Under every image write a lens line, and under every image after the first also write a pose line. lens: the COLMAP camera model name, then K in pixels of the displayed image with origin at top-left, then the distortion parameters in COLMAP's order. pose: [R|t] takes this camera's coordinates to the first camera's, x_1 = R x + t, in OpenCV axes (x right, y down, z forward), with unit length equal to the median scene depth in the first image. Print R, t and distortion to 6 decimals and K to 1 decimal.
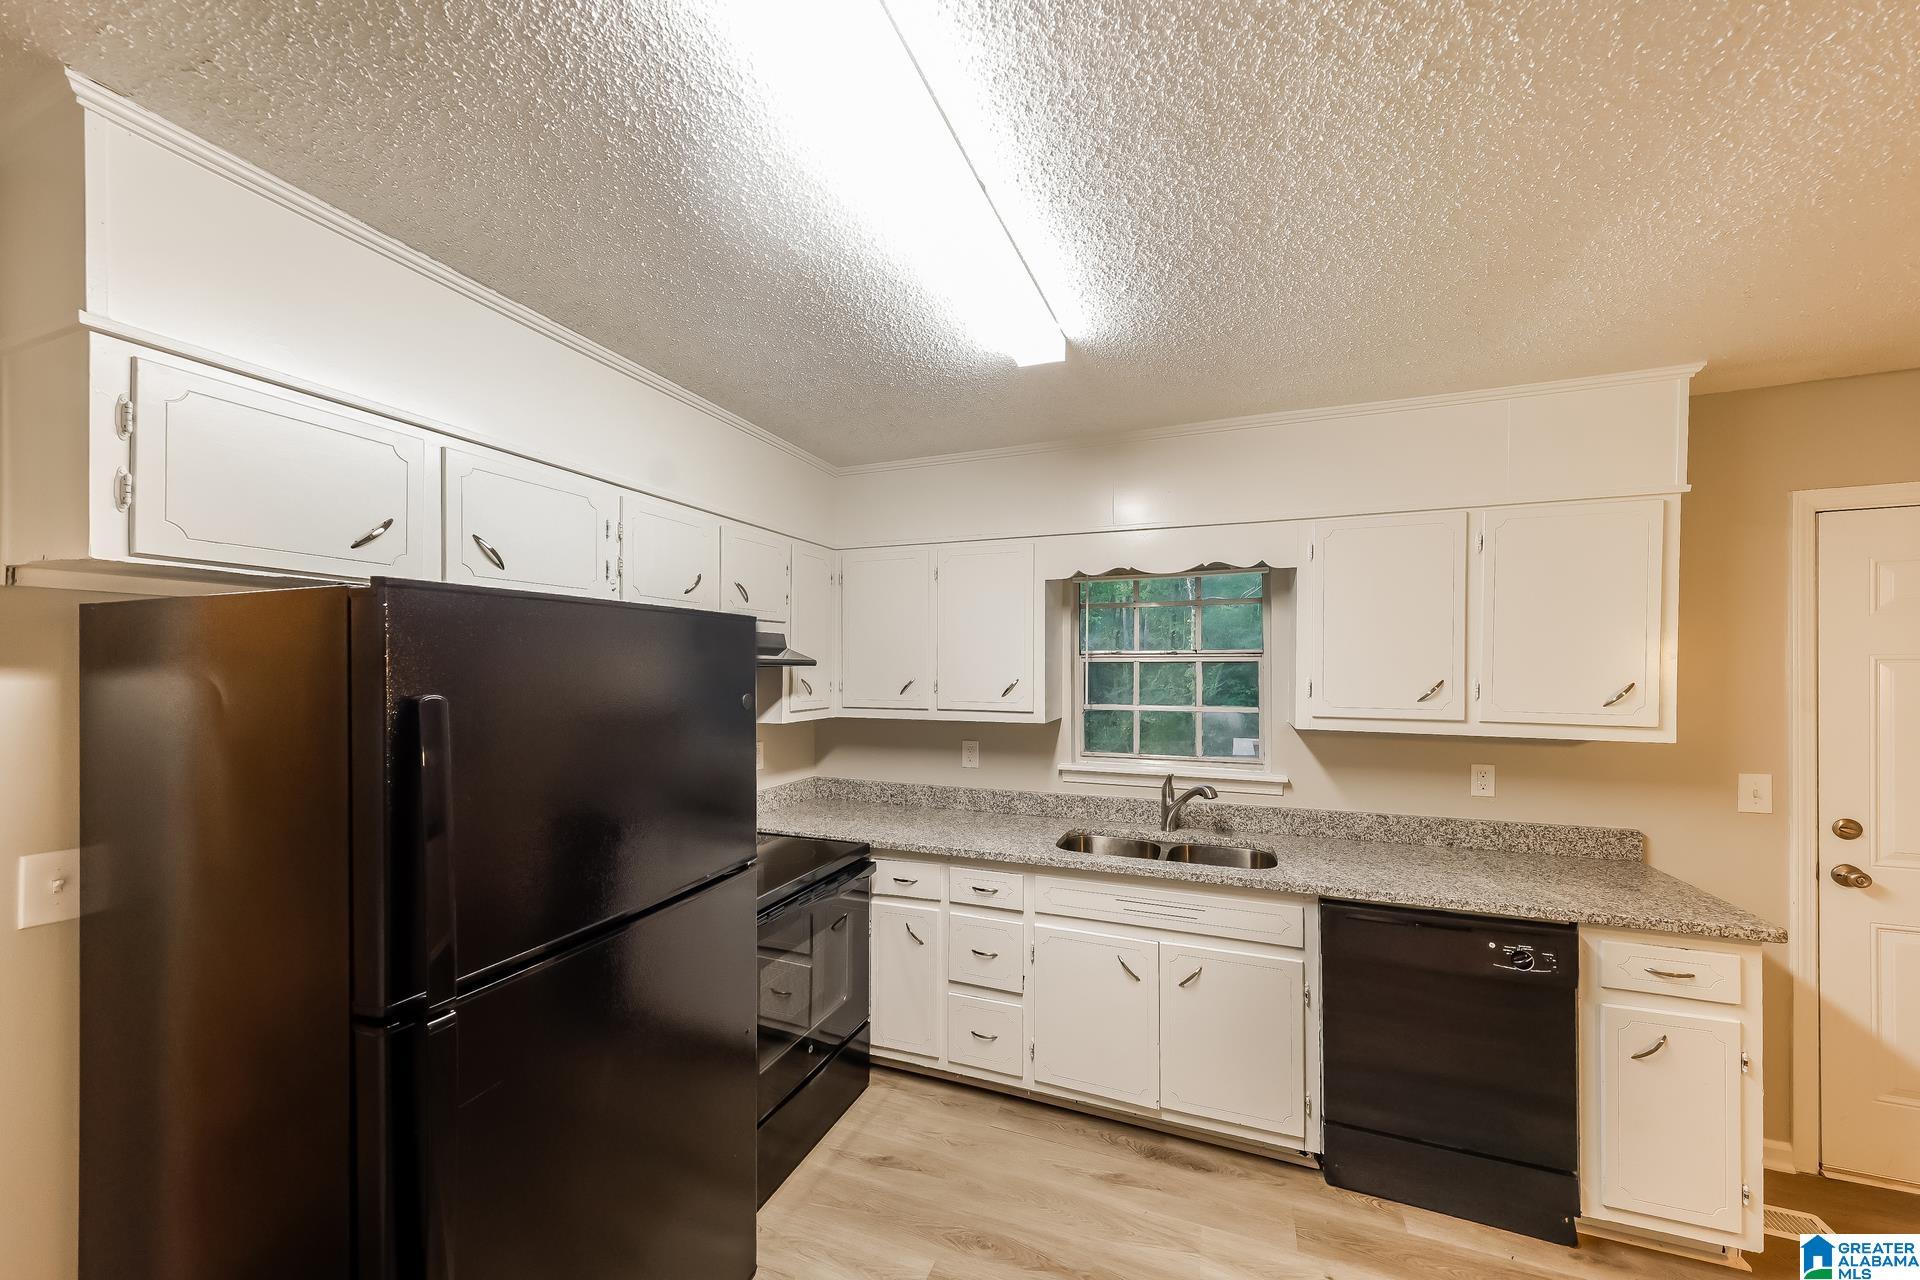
lens RADIAL K [[698.0, 0, 965.1], [0, 698.0, 652.3], [0, 0, 1]] dist [0.002923, -0.000277]
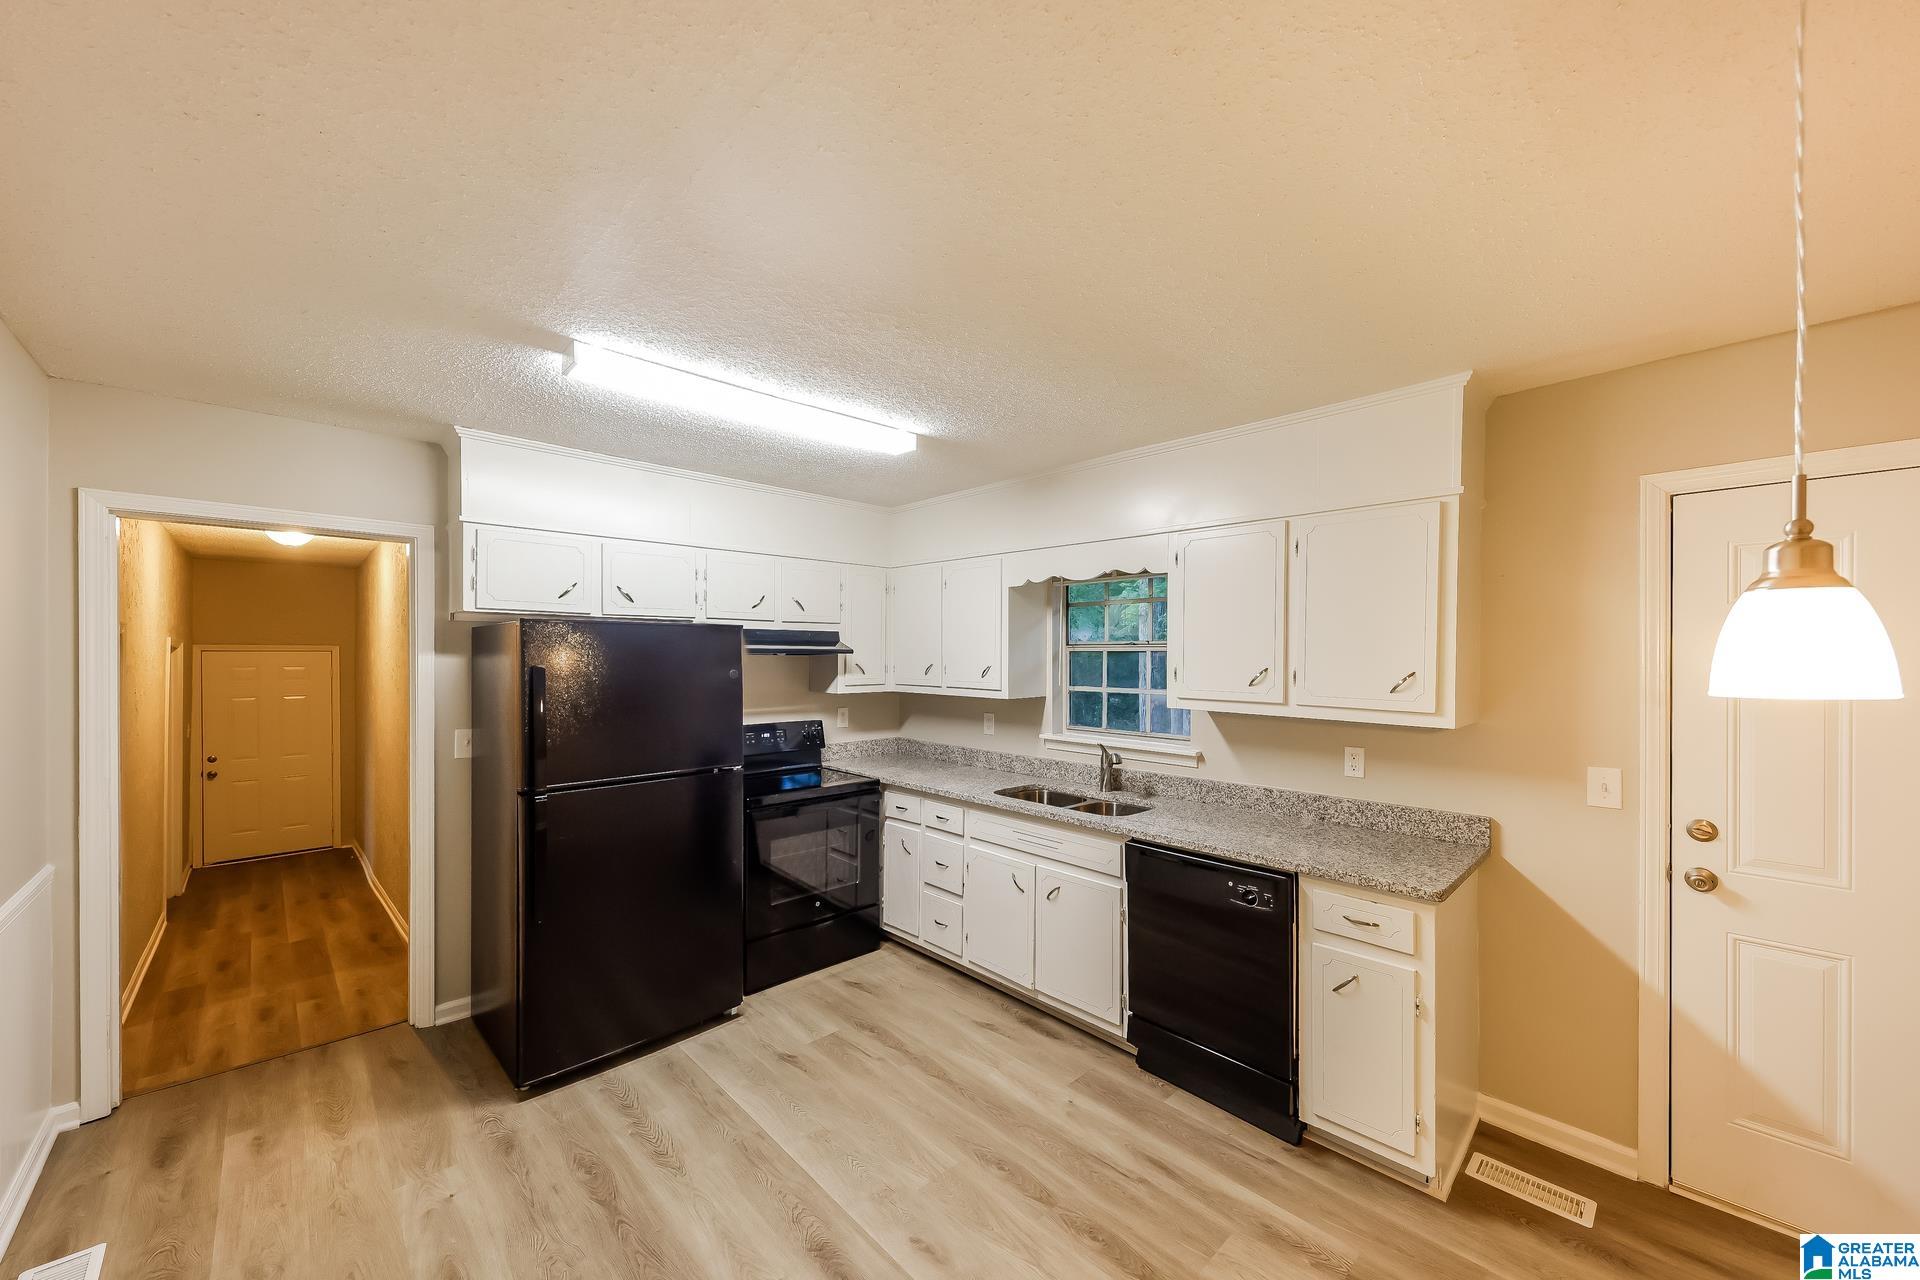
lens RADIAL K [[727.8, 0, 960.0], [0, 727.8, 640.0], [0, 0, 1]] dist [0.000086, 0.000103]
pose [[0.901306, -0.004853, -0.433156, 0.703384], [0.005136, 0.999987, -0.000515, -0.007613], [0.433153, -0.001761, 0.901319, -0.280728]]
